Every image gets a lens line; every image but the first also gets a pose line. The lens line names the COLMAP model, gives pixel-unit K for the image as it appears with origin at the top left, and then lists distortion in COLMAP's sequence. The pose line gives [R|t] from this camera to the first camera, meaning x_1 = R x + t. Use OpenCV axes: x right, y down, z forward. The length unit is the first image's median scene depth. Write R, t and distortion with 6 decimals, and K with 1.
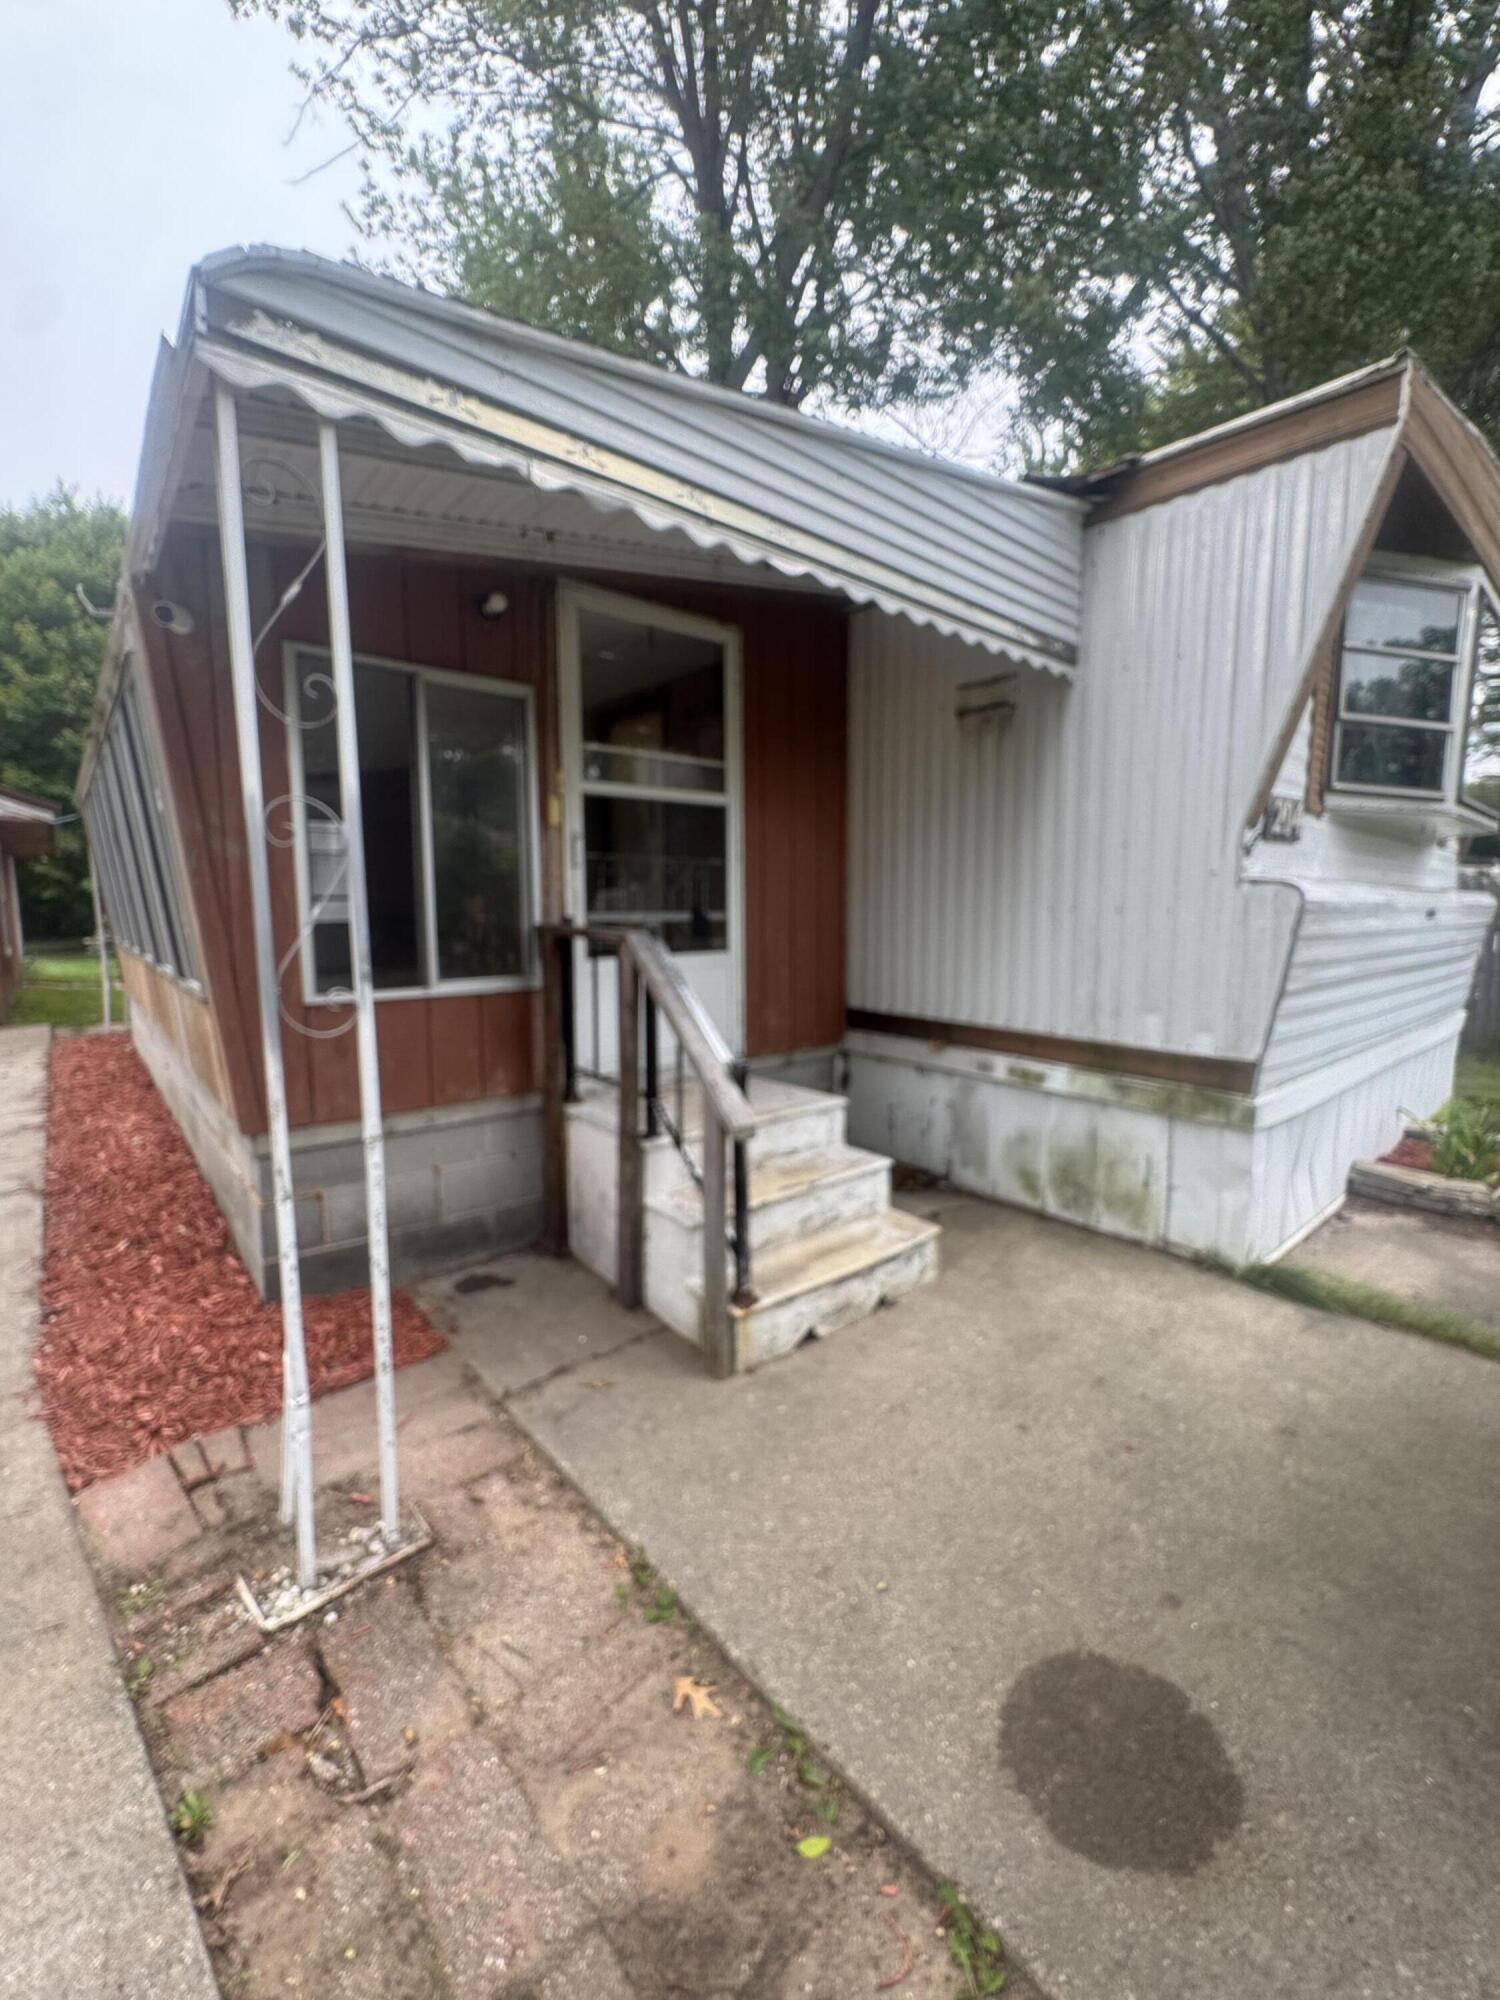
lens RADIAL K [[804.4, 0, 759.0], [0, 804.4, 1004.5], [0, 0, 1]] dist [-0.004315, 0.001568]
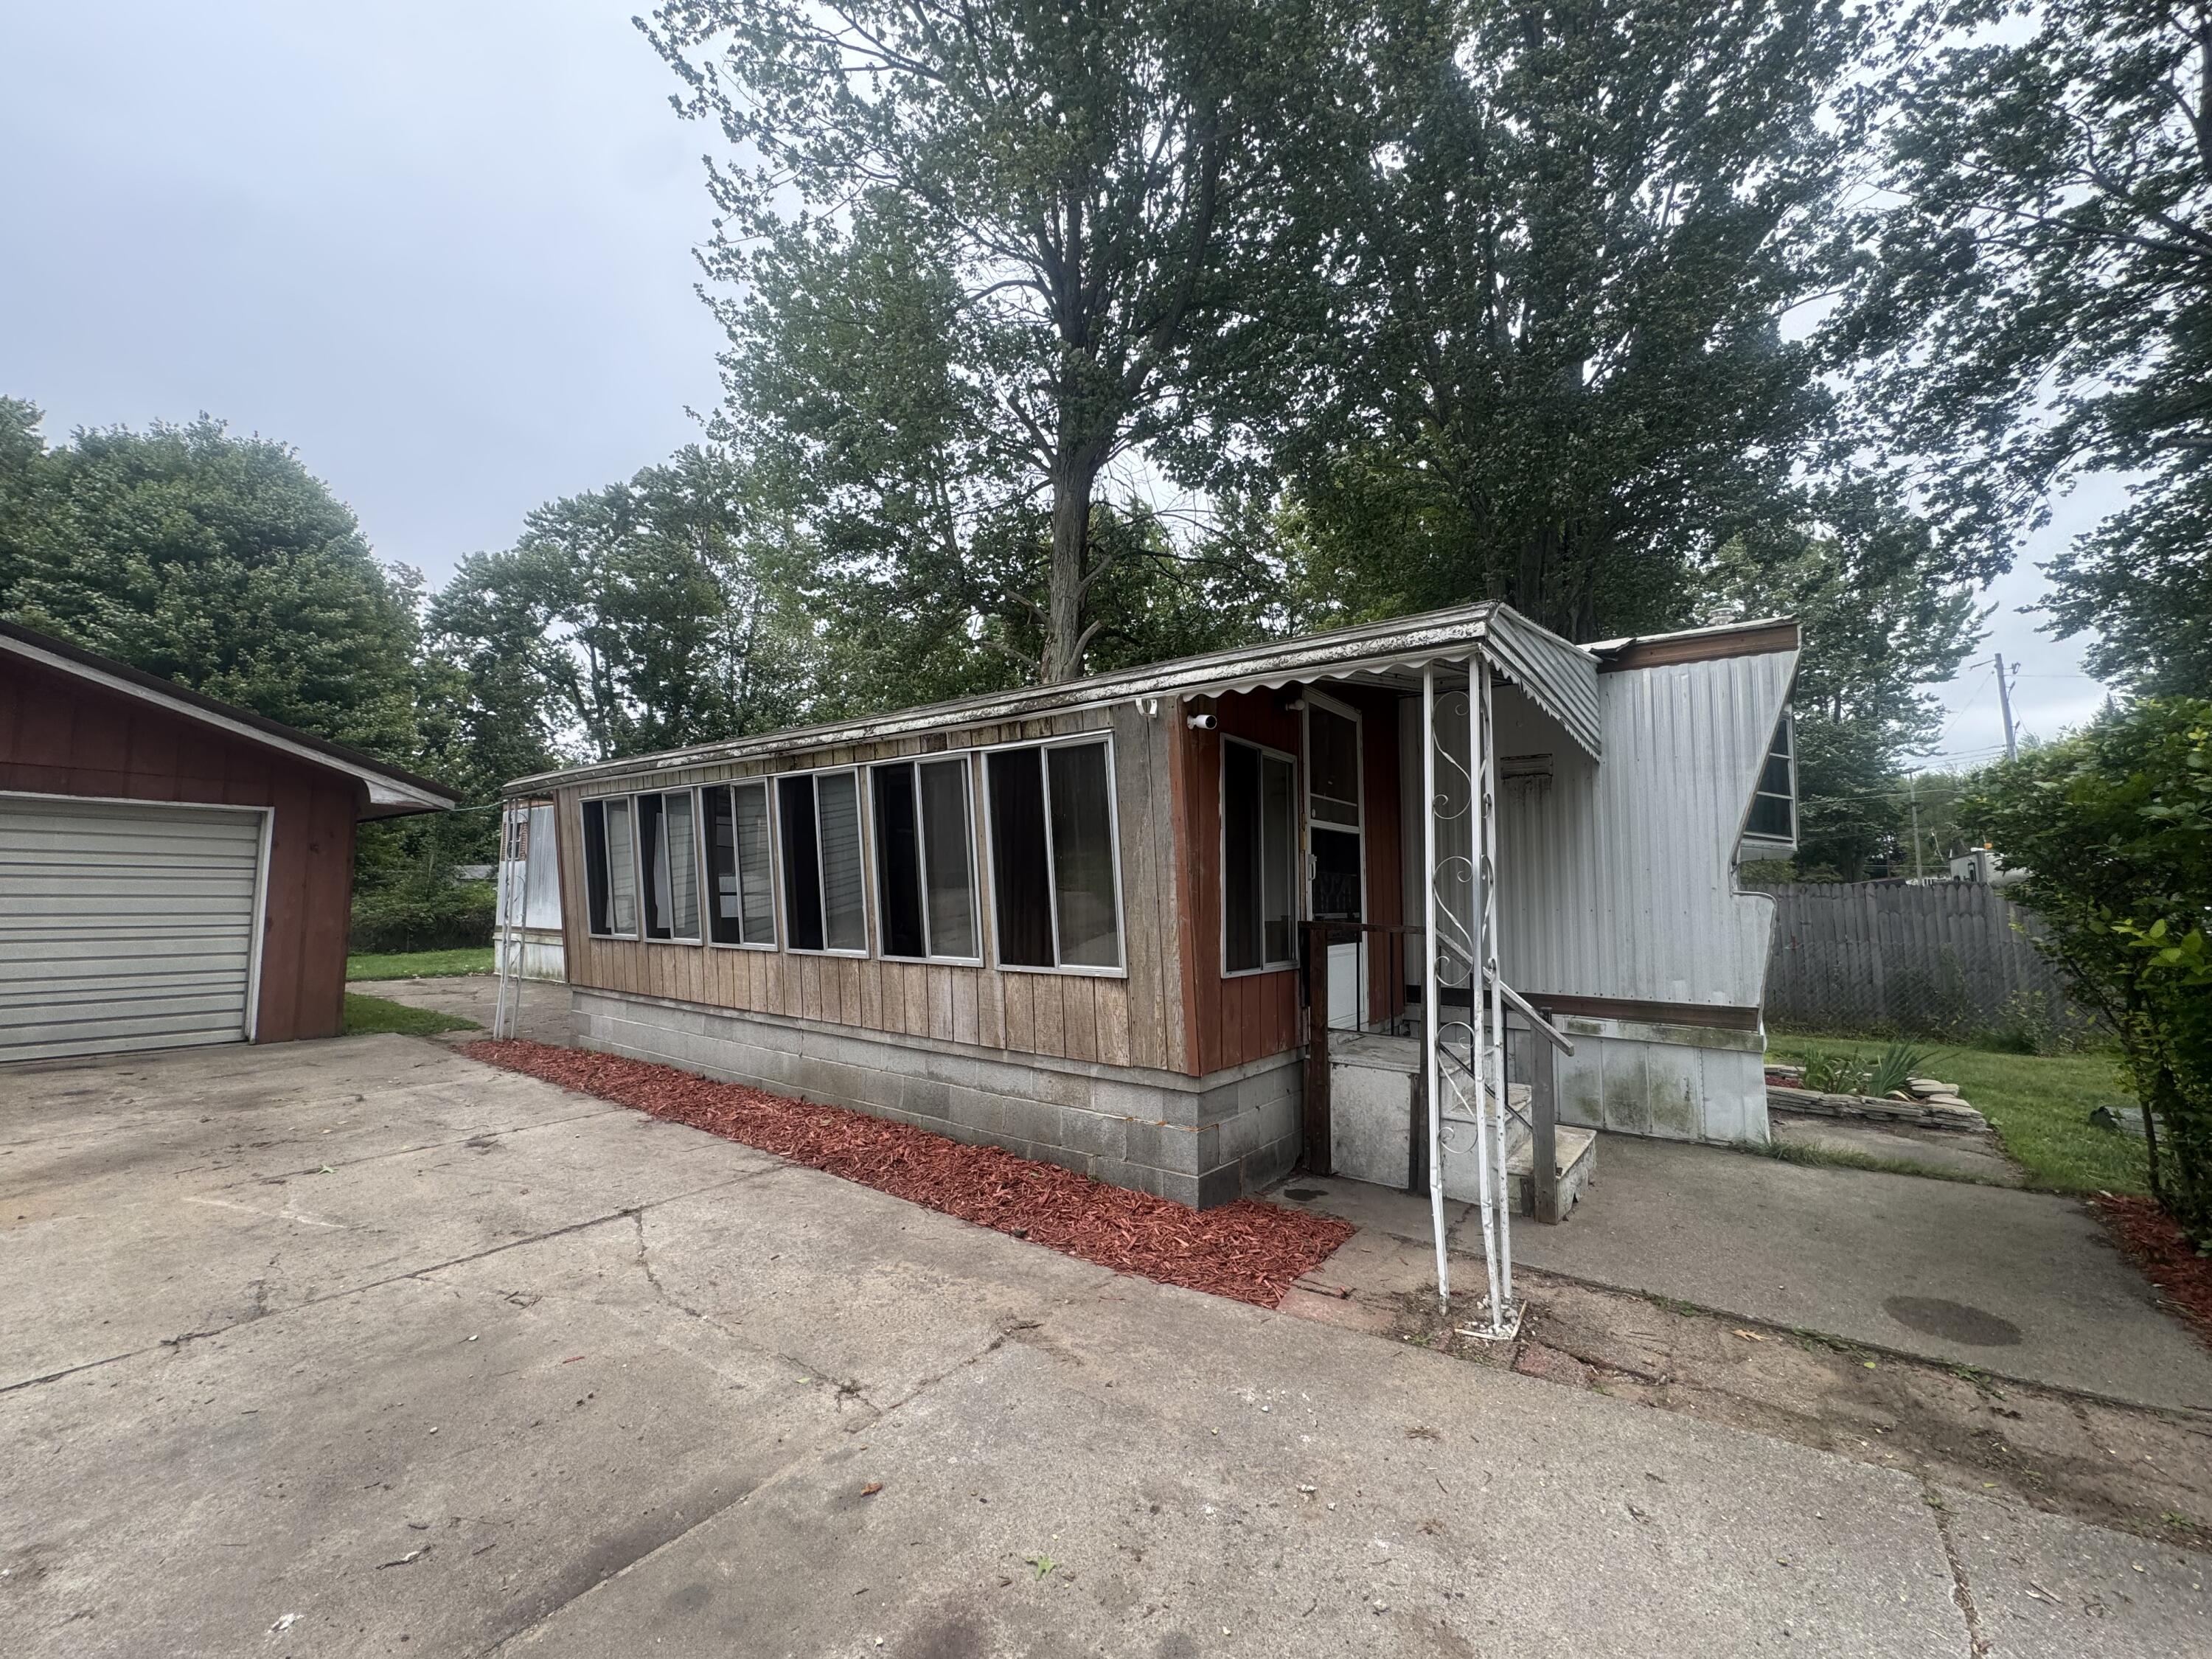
lens RADIAL K [[889.7, 0, 1084.0], [0, 889.7, 831.9], [0, 0, 1]] dist [-0.004315, 0.001568]
pose [[0.974212, 0.022946, 0.224465, -1.033873], [0.021238, 0.981074, -0.192465, 0.037277], [-0.224633, 0.192269, 0.955287, -0.422683]]
